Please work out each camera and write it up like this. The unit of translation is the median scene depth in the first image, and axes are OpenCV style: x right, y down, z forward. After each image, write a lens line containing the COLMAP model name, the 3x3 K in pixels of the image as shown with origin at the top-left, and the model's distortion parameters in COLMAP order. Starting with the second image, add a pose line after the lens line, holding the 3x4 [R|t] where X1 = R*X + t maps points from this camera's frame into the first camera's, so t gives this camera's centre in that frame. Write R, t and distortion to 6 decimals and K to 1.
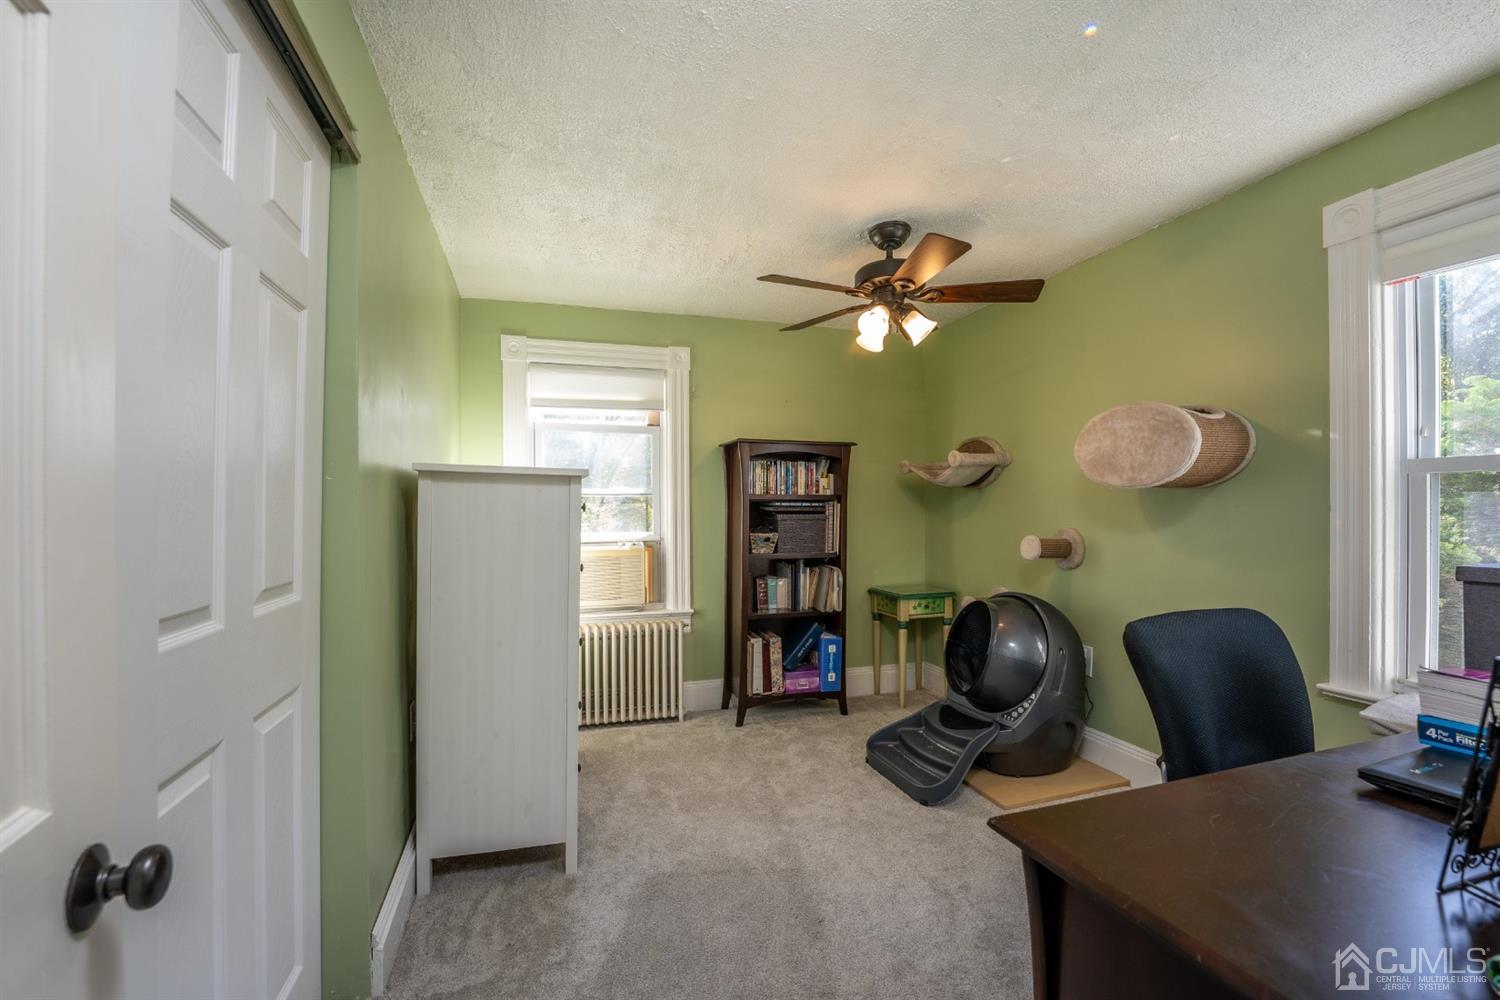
lens RADIAL K [[614.1, 0, 748.9], [0, 614.1, 505.2], [0, 0, 1]] dist [-0.027082, 0.001279]
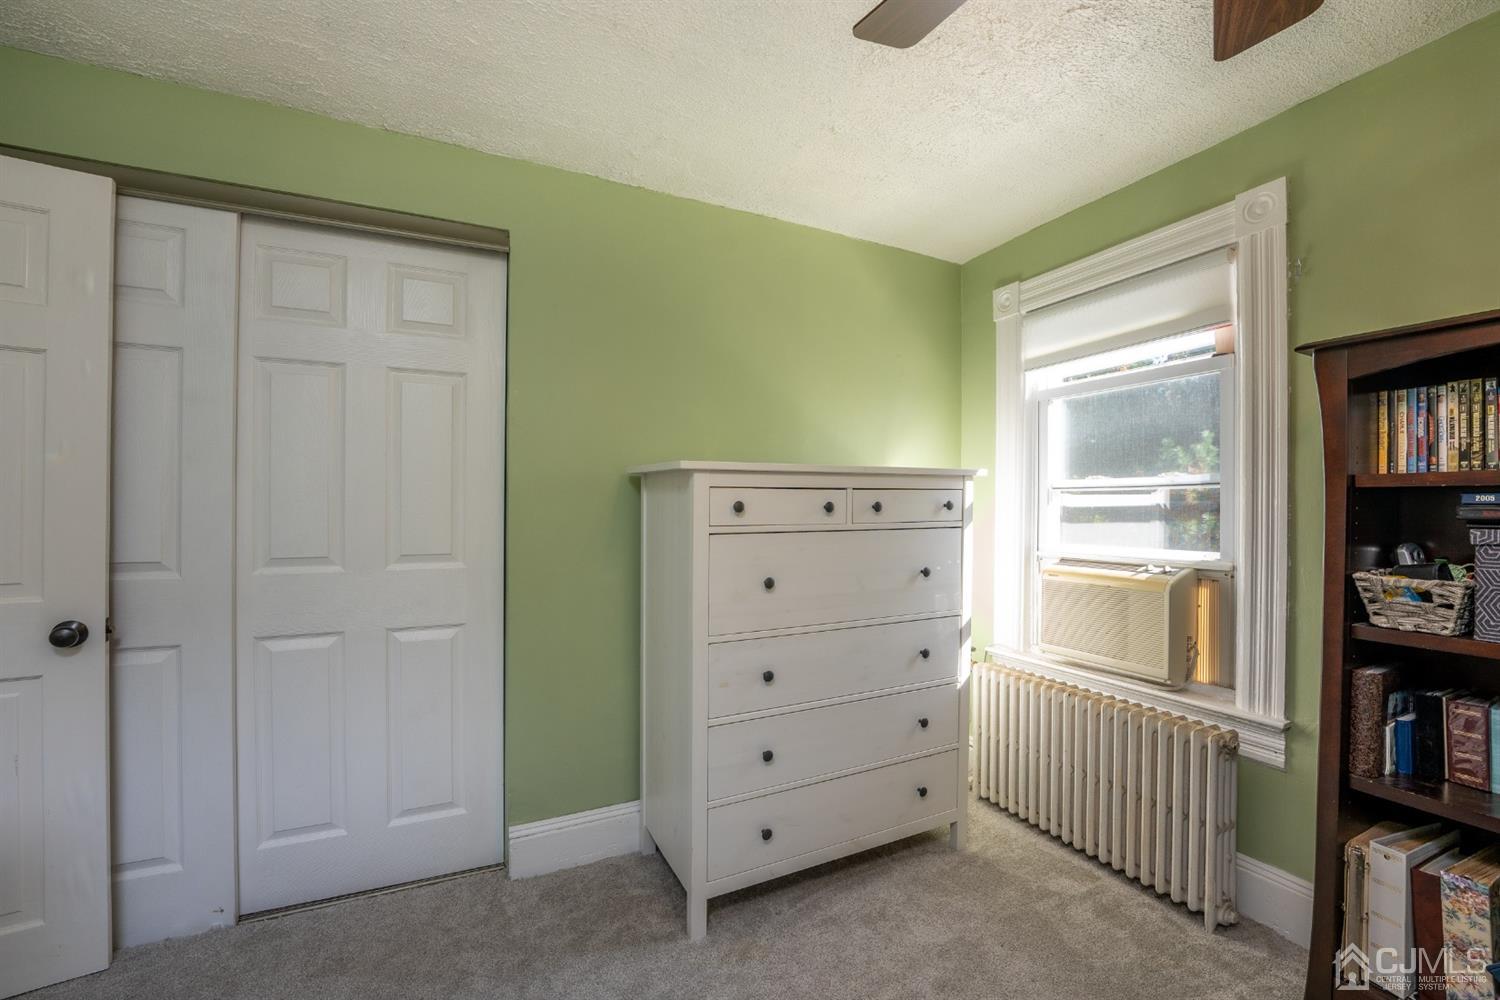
lens RADIAL K [[614.1, 0, 751.2], [0, 614.1, 499.4], [0, 0, 1]] dist [-0.027082, 0.001279]
pose [[0.146380, -0.007900, -0.989197, 0.321878], [0.000608, 0.999969, -0.007896, 0.000585], [0.989228, 0.000554, 0.146380, 0.545488]]
